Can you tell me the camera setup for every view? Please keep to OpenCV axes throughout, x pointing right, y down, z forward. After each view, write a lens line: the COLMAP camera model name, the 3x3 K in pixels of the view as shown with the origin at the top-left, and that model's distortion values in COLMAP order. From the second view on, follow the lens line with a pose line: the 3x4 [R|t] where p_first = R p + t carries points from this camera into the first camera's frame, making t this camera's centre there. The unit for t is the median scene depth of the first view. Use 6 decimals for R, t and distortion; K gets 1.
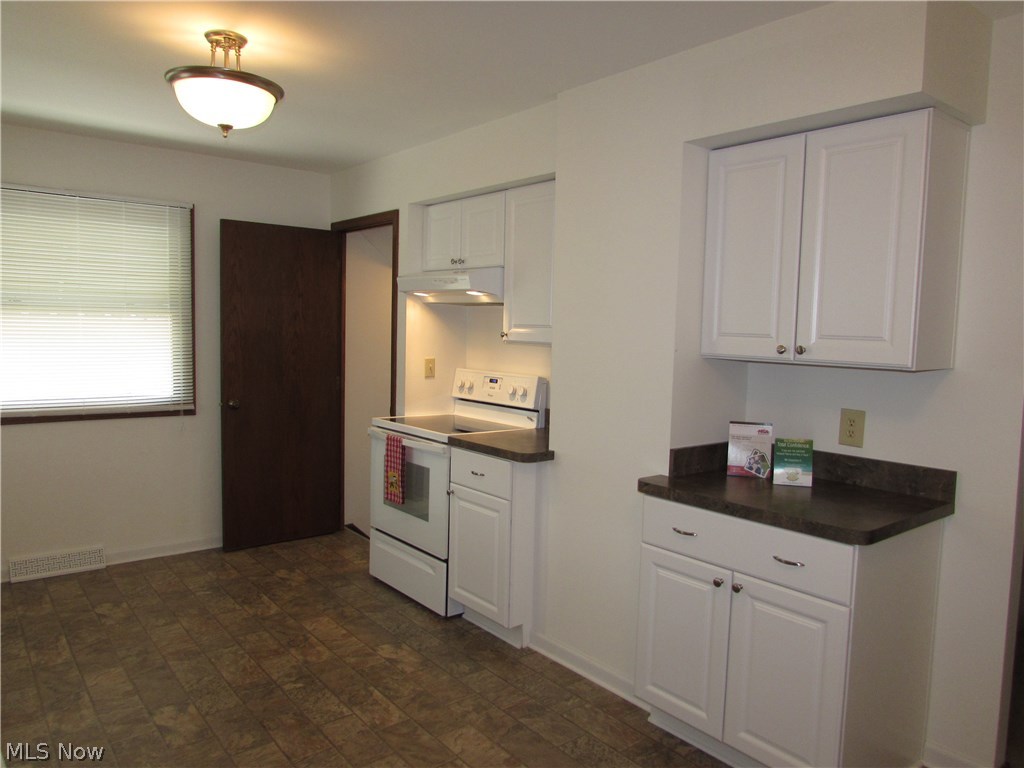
lens RADIAL K [[725.5, 0, 519.0], [0, 725.5, 388.3], [0, 0, 1]] dist [-0.027255, 0.008833]
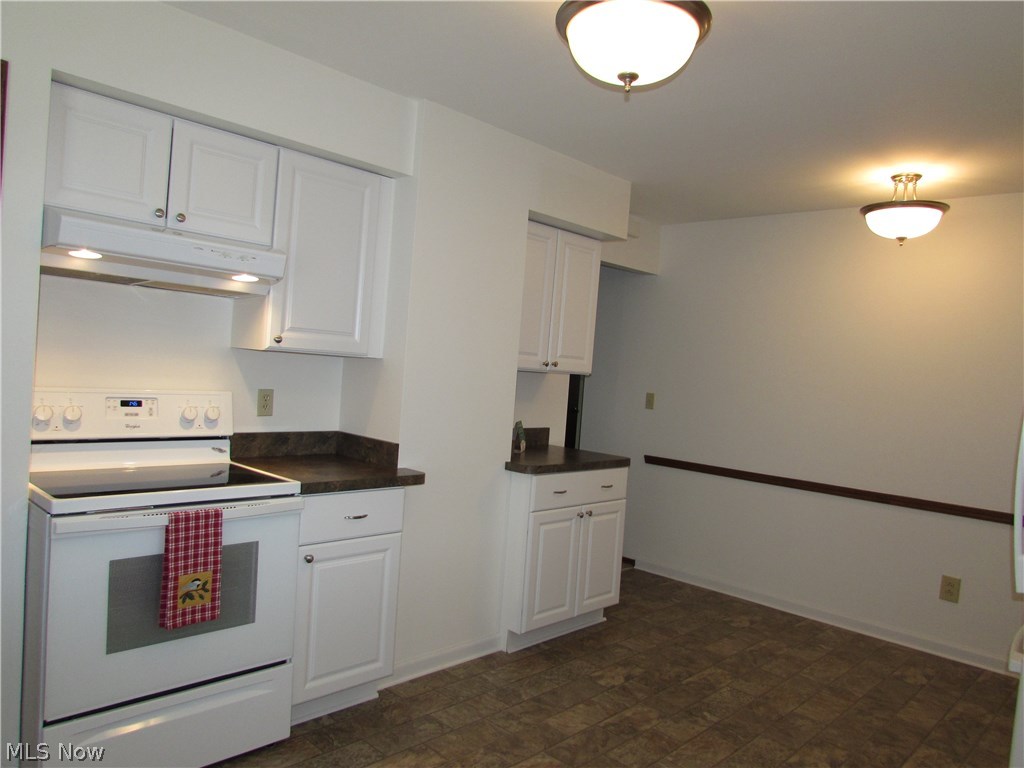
lens RADIAL K [[725.5, 0, 519.0], [0, 725.5, 388.3], [0, 0, 1]] dist [-0.027255, 0.008833]
pose [[-0.115749, -0.064340, 0.991192, -0.951494], [0.009407, 0.997784, 0.065867, -0.084166], [-0.993234, 0.016949, -0.114888, 0.999695]]
